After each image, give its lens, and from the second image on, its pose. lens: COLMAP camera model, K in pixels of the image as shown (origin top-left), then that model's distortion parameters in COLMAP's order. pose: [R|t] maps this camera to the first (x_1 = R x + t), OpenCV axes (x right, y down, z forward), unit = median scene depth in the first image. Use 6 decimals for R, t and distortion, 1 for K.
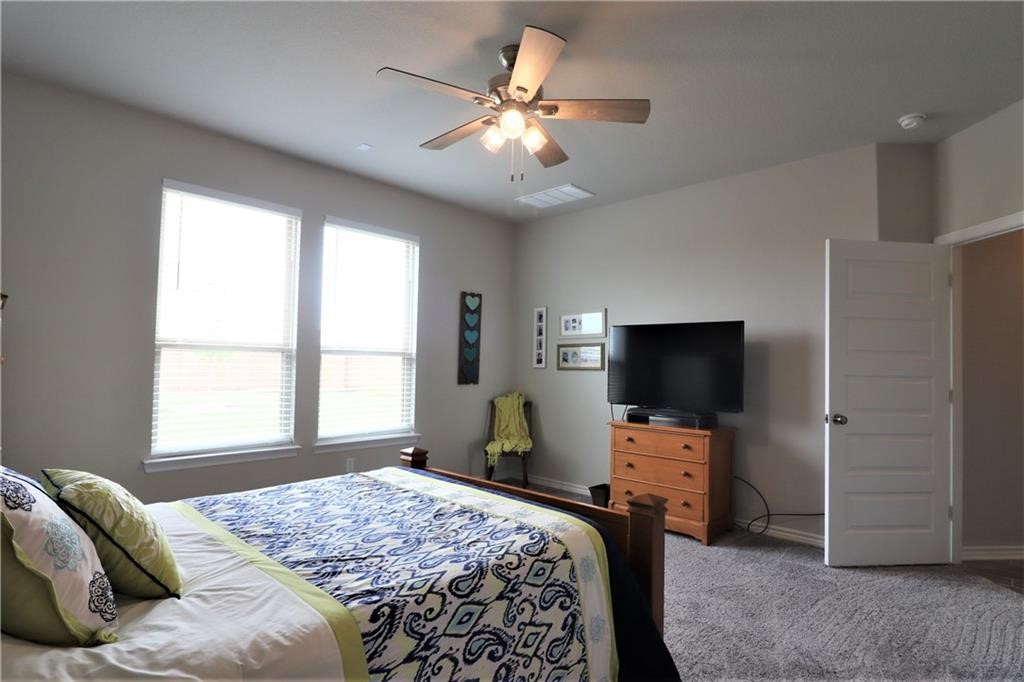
lens RADIAL K [[502.5, 0, 512.0], [0, 502.5, 341.0], [0, 0, 1]] dist [-0.000885, -0.000263]
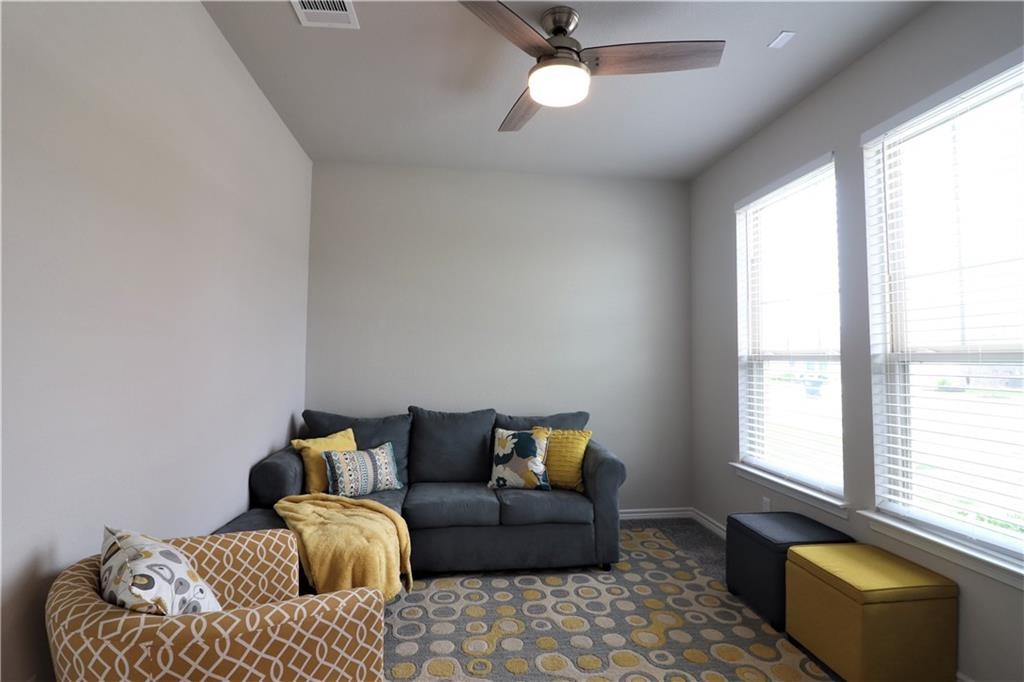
lens RADIAL K [[502.5, 0, 512.0], [0, 502.5, 341.0], [0, 0, 1]] dist [-0.000885, -0.000263]
pose [[-0.645520, -0.051033, -0.762036, 0.377918], [0.013872, 0.996817, -0.078507, 0.045098], [0.763617, -0.061249, -0.642758, 1.174610]]
